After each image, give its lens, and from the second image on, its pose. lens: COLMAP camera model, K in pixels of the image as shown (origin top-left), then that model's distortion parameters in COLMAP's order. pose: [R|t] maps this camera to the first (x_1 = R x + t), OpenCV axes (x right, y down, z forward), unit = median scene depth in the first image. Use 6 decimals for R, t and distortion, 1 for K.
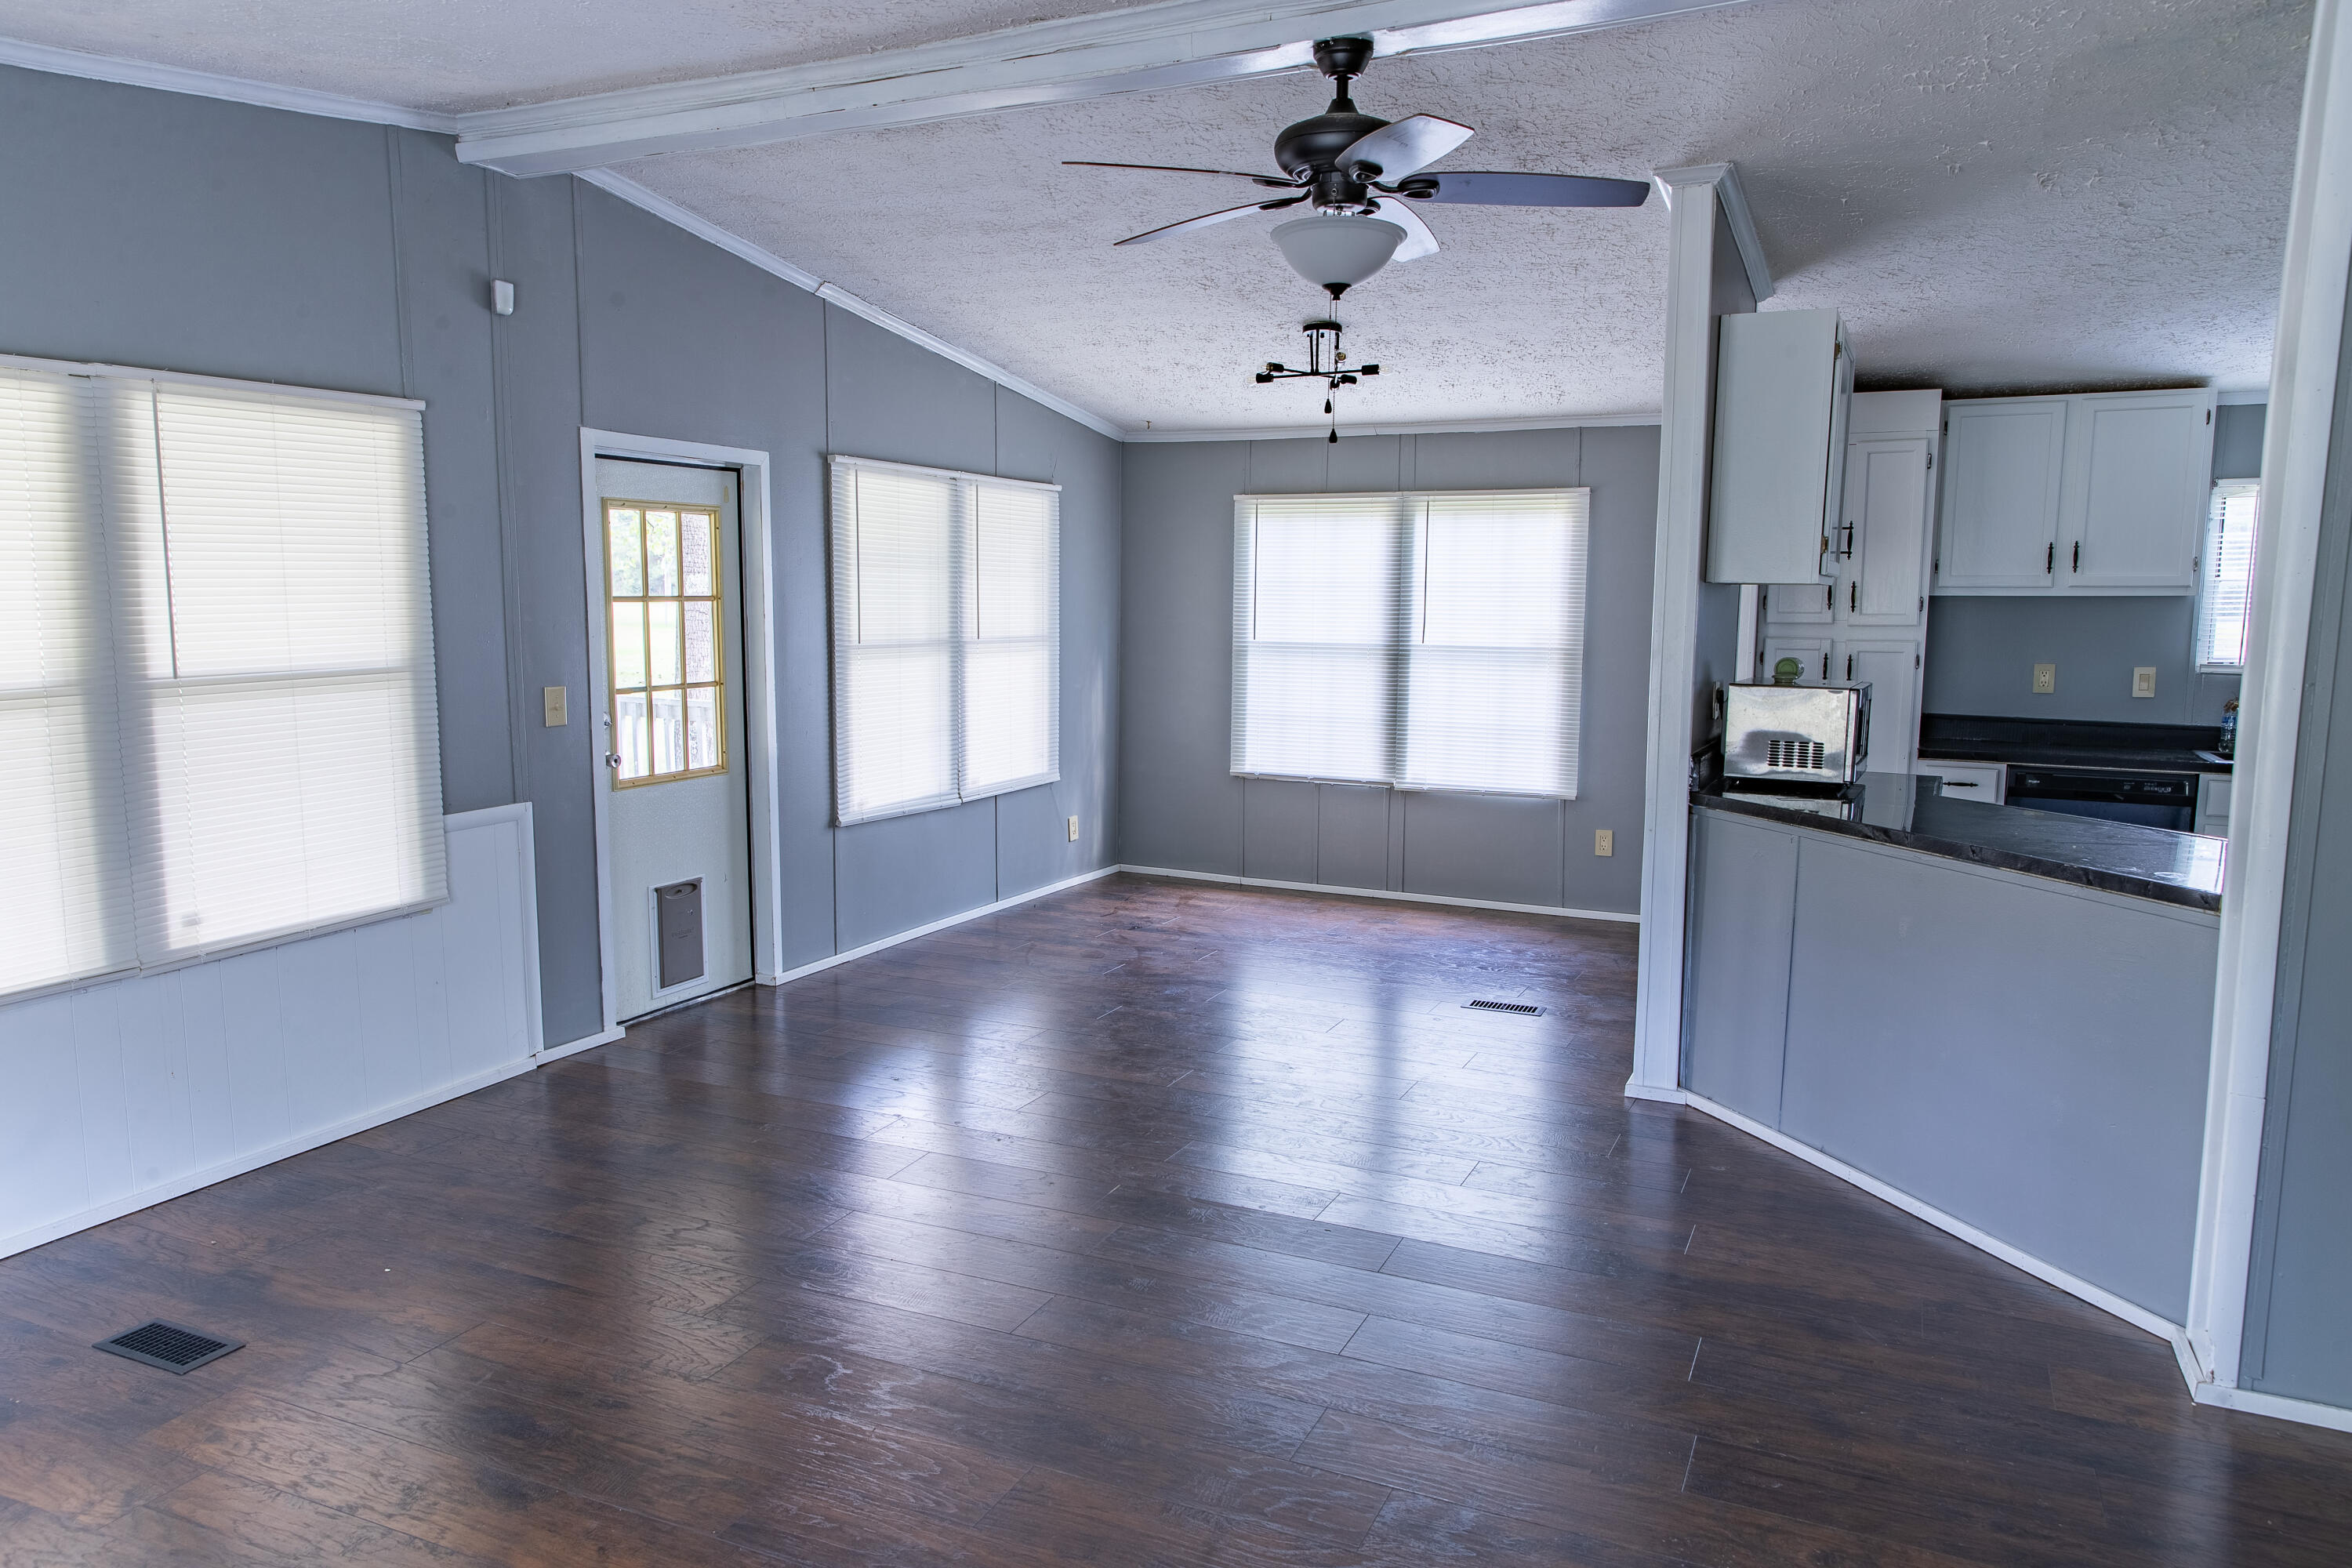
lens RADIAL K [[1566.8, 0, 1177.7], [0, 1566.8, 789.0], [0, 0, 1]] dist [-0.008920, 0.009976]
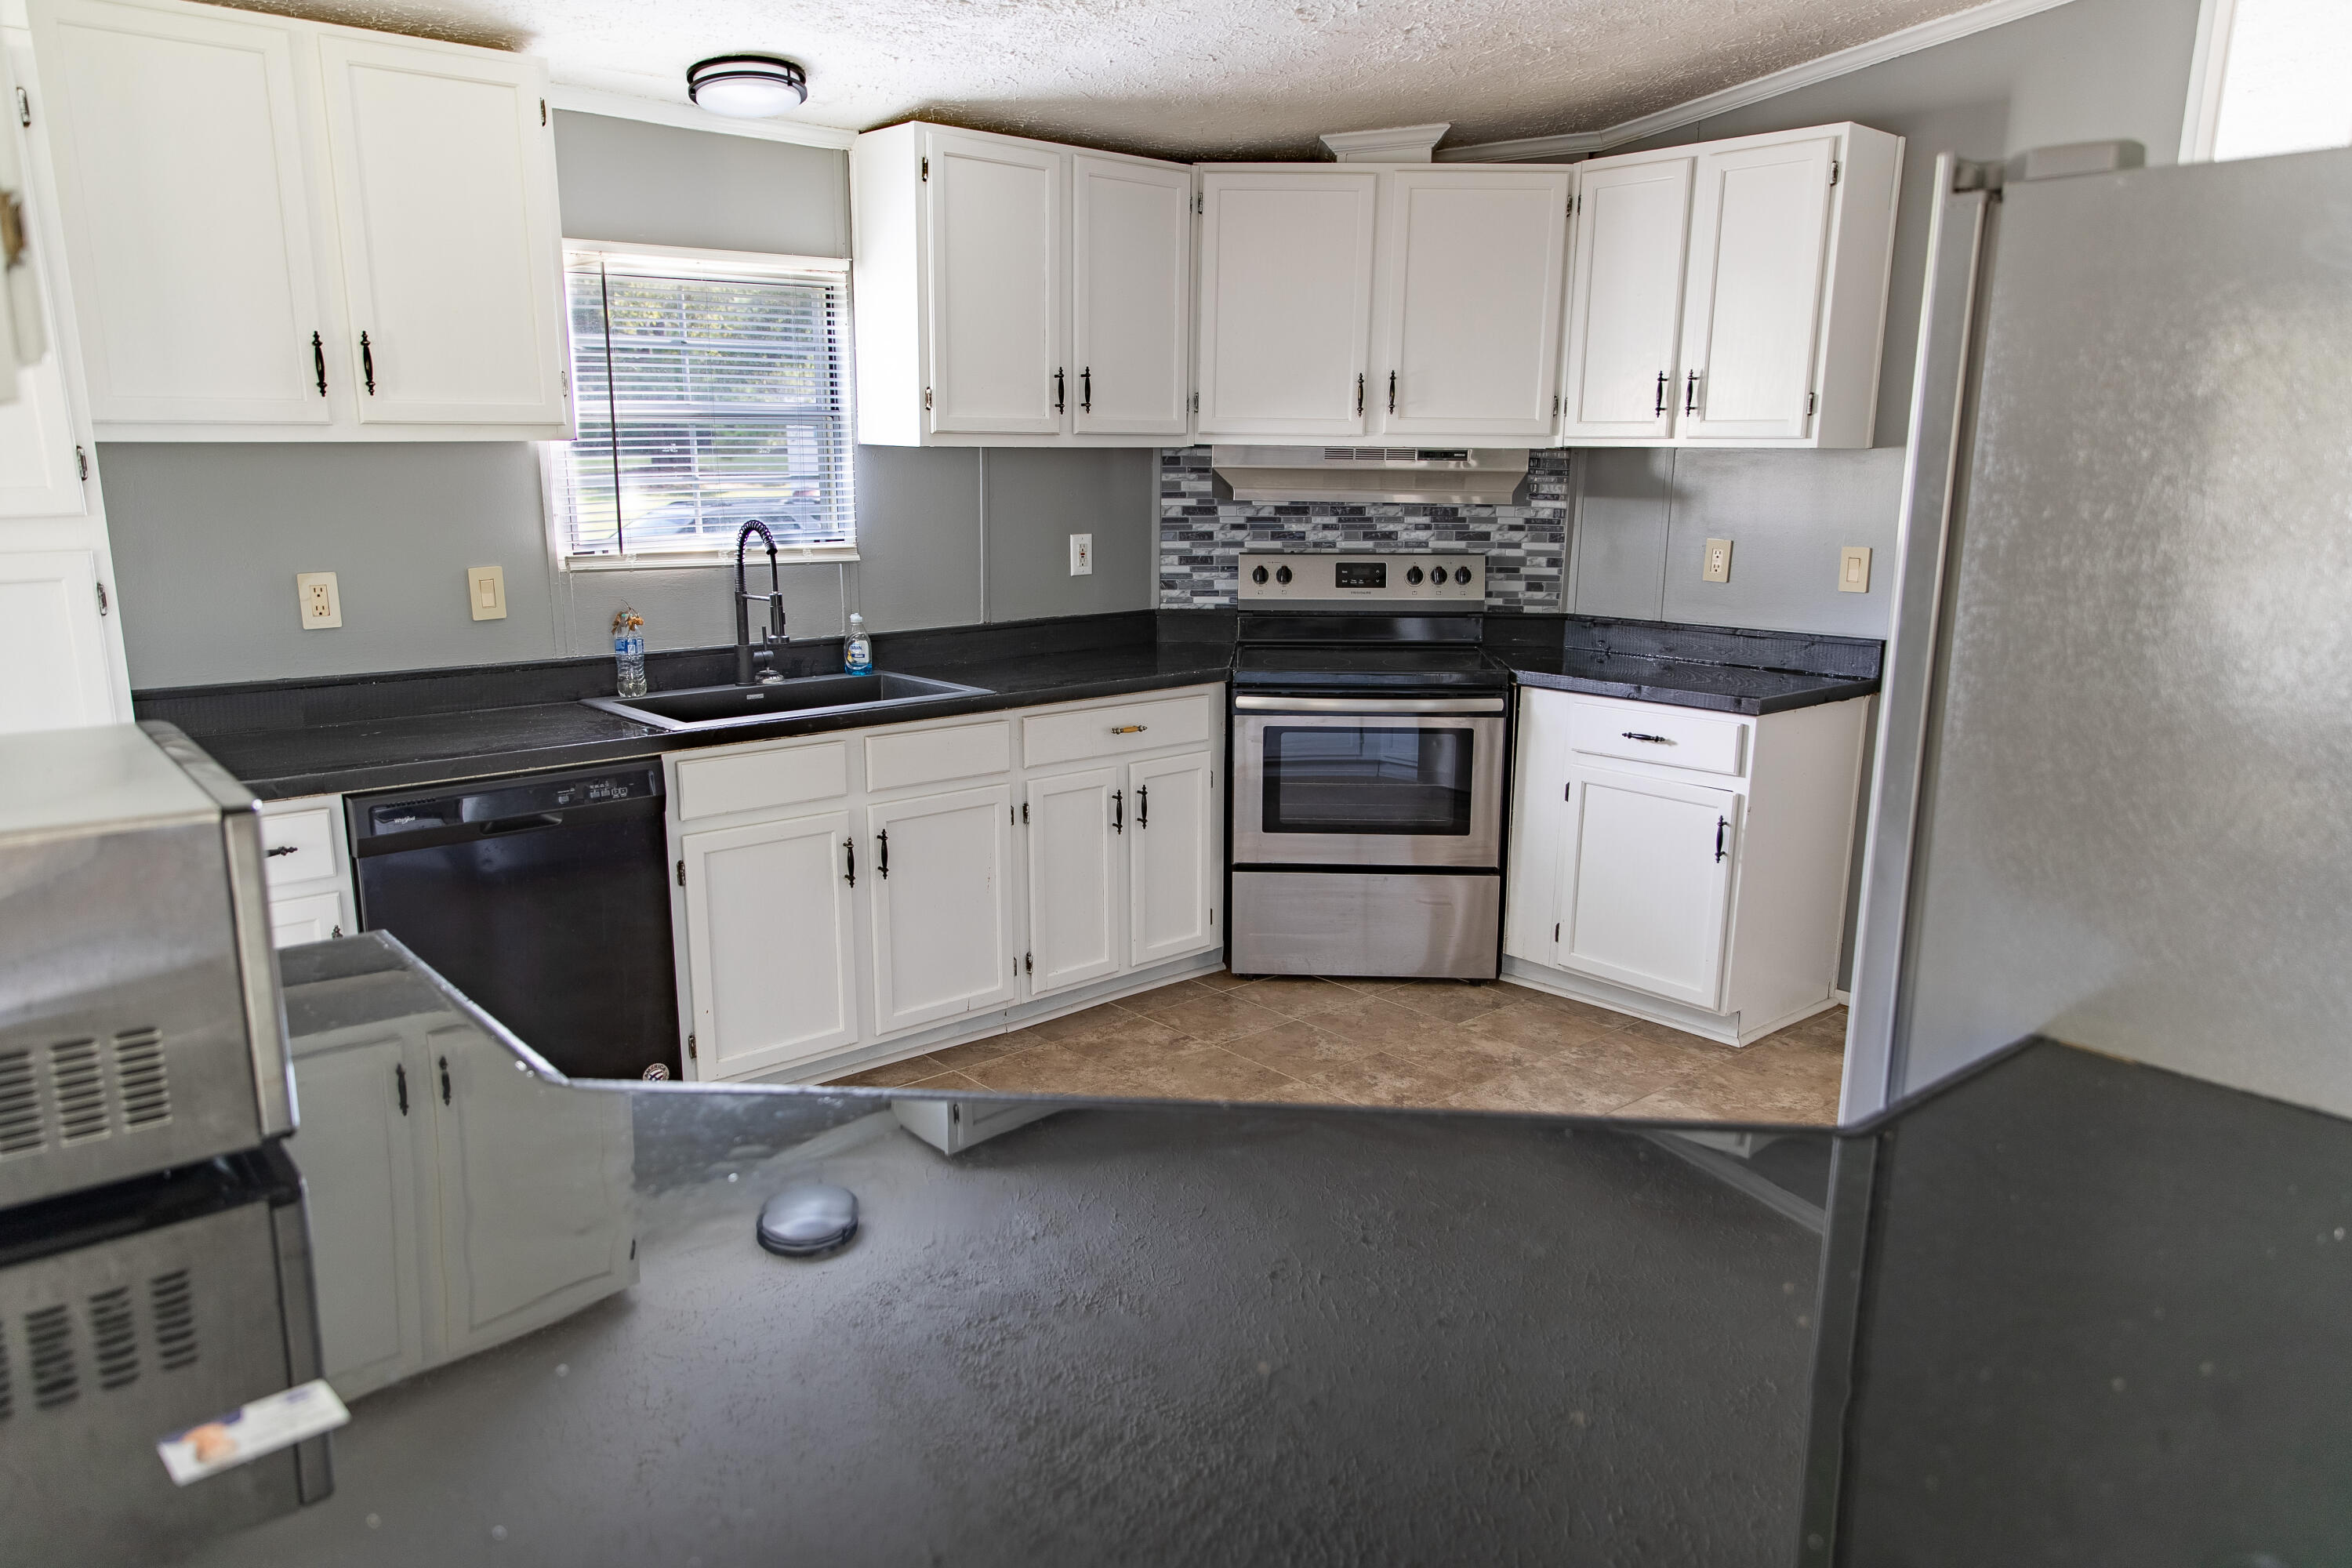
lens RADIAL K [[1566.8, 0, 1167.5], [0, 1566.8, 783.9], [0, 0, 1]] dist [-0.008920, 0.009976]
pose [[0.389502, -0.204376, 0.898064, 0.188843], [0.111844, 0.978349, 0.174138, -0.073504], [-0.914209, 0.032616, 0.403927, 0.555564]]
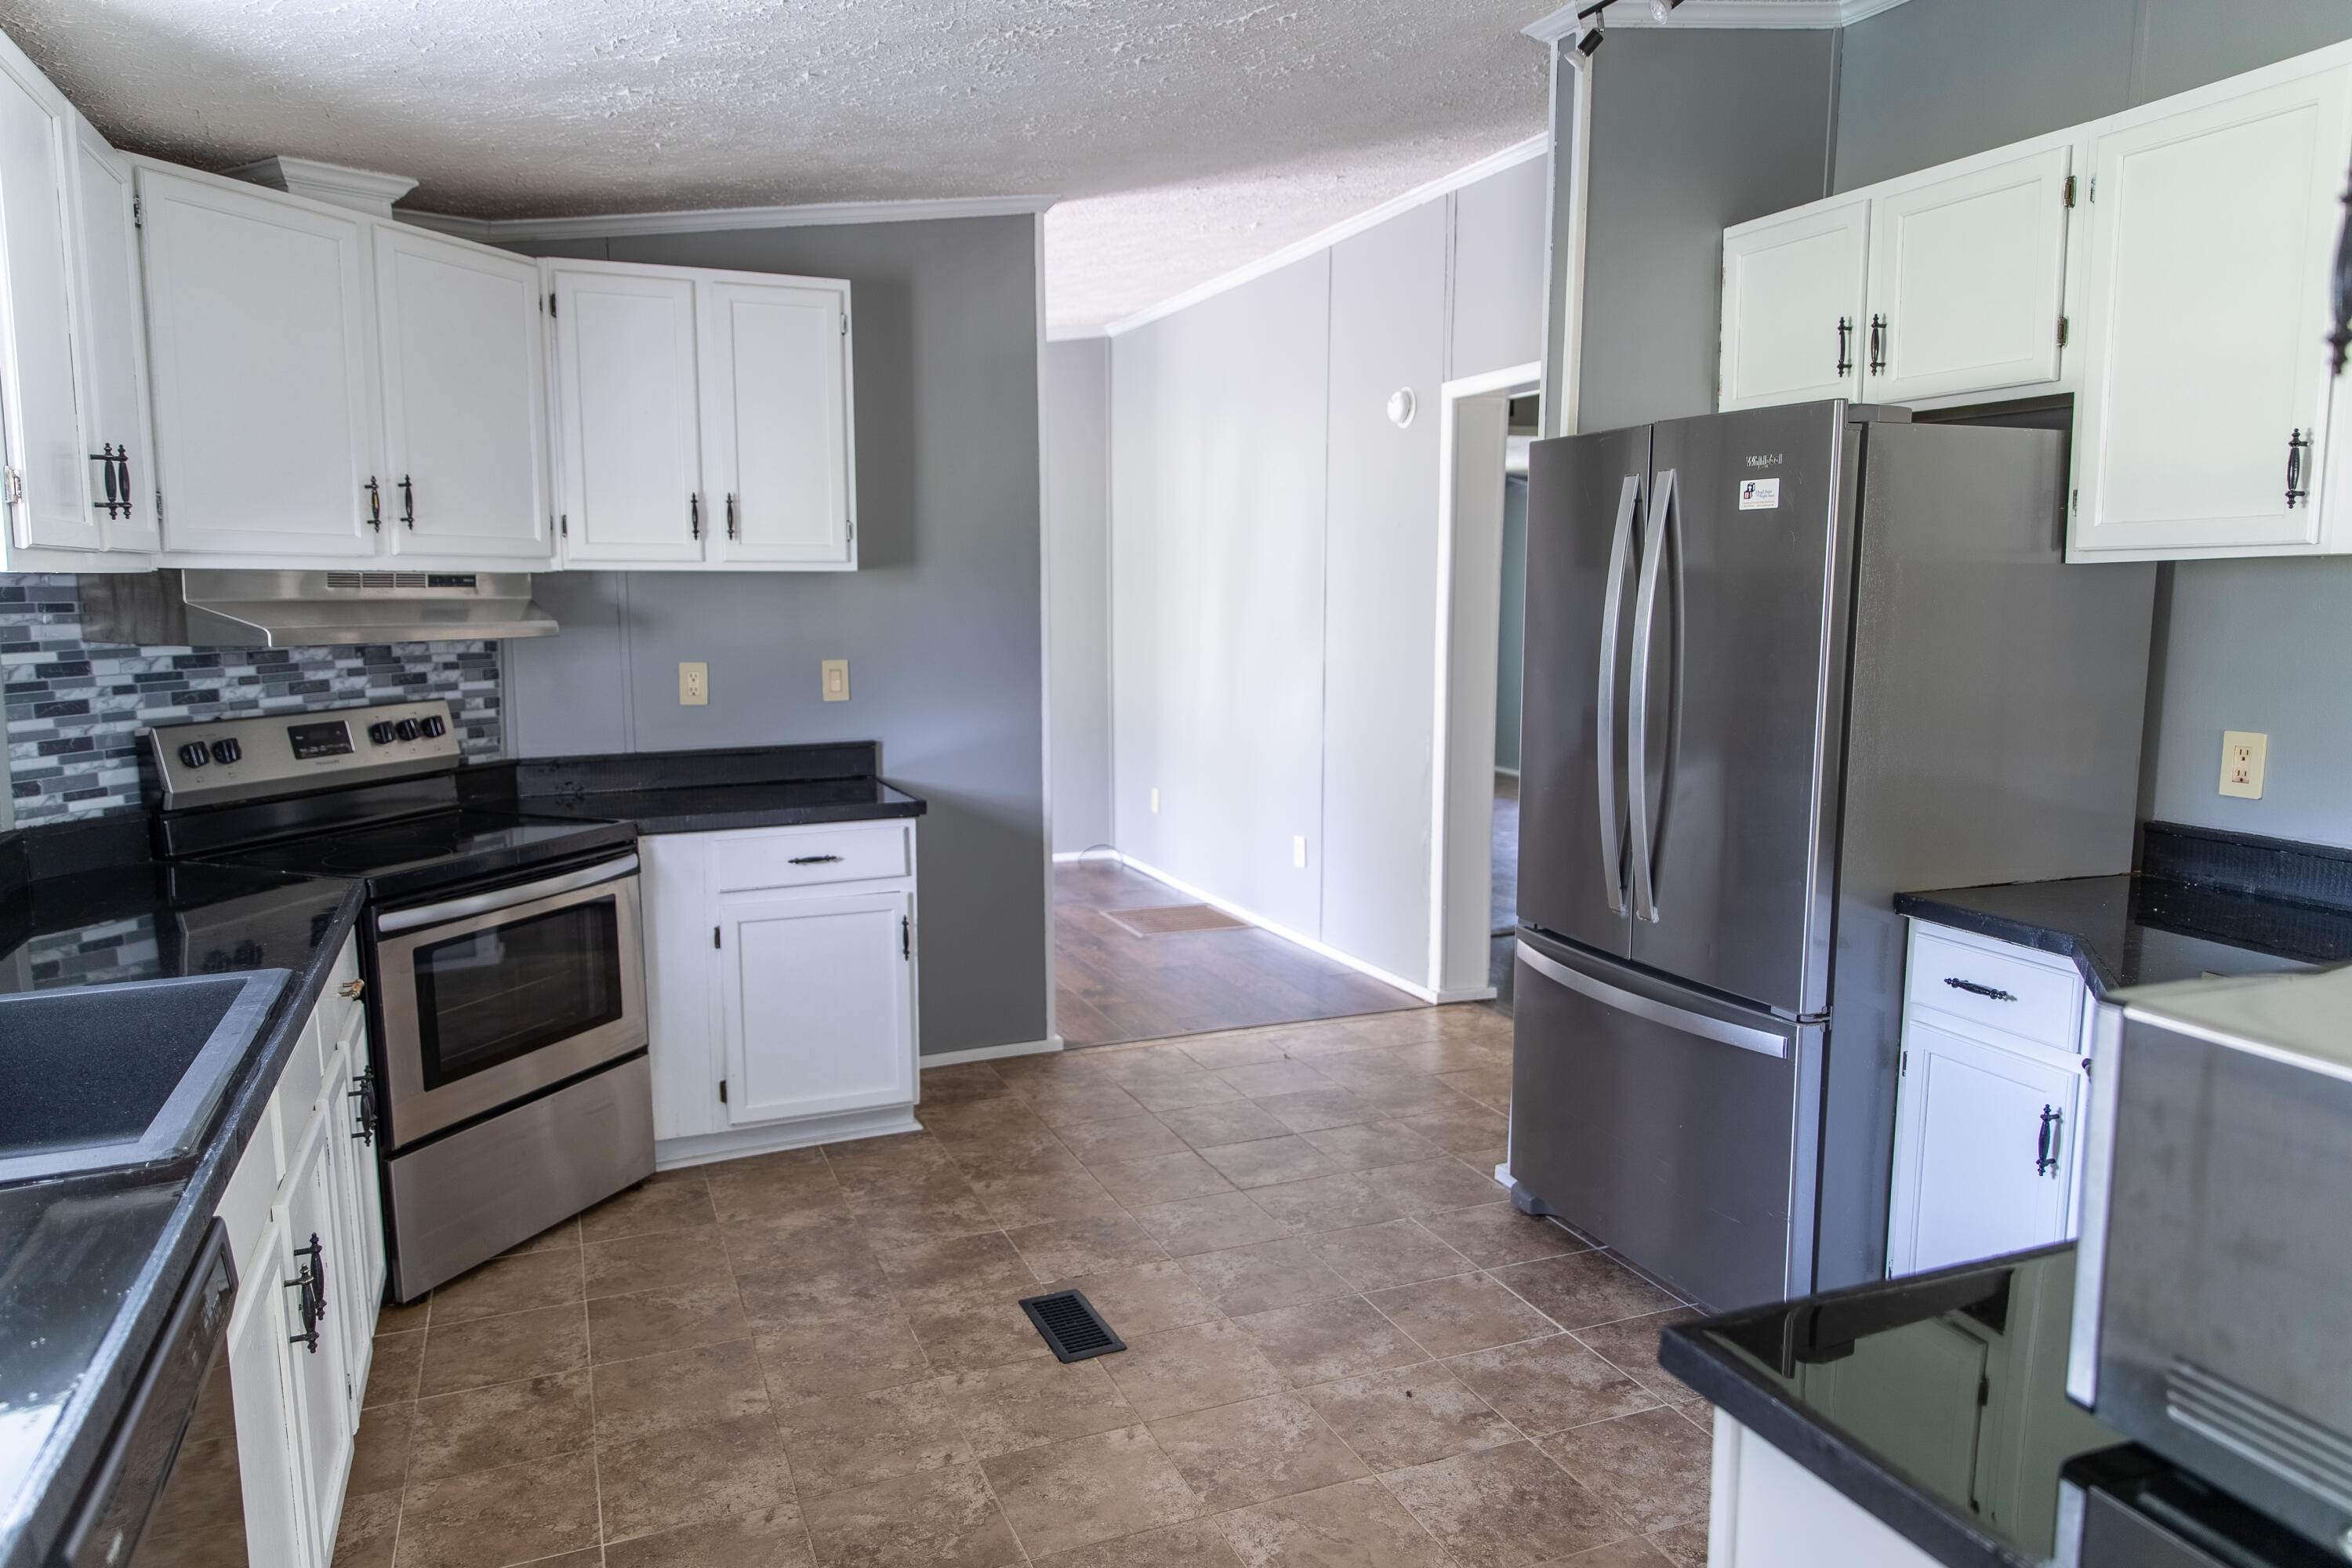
lens RADIAL K [[1566.8, 0, 1169.8], [0, 1566.8, 775.3], [0, 0, 1]] dist [-0.008920, 0.009976]
pose [[-0.751377, -0.094408, 0.653084, 0.323853], [0.072203, 0.972007, 0.223581, -0.122384], [-0.655911, 0.215148, -0.723528, 0.986561]]
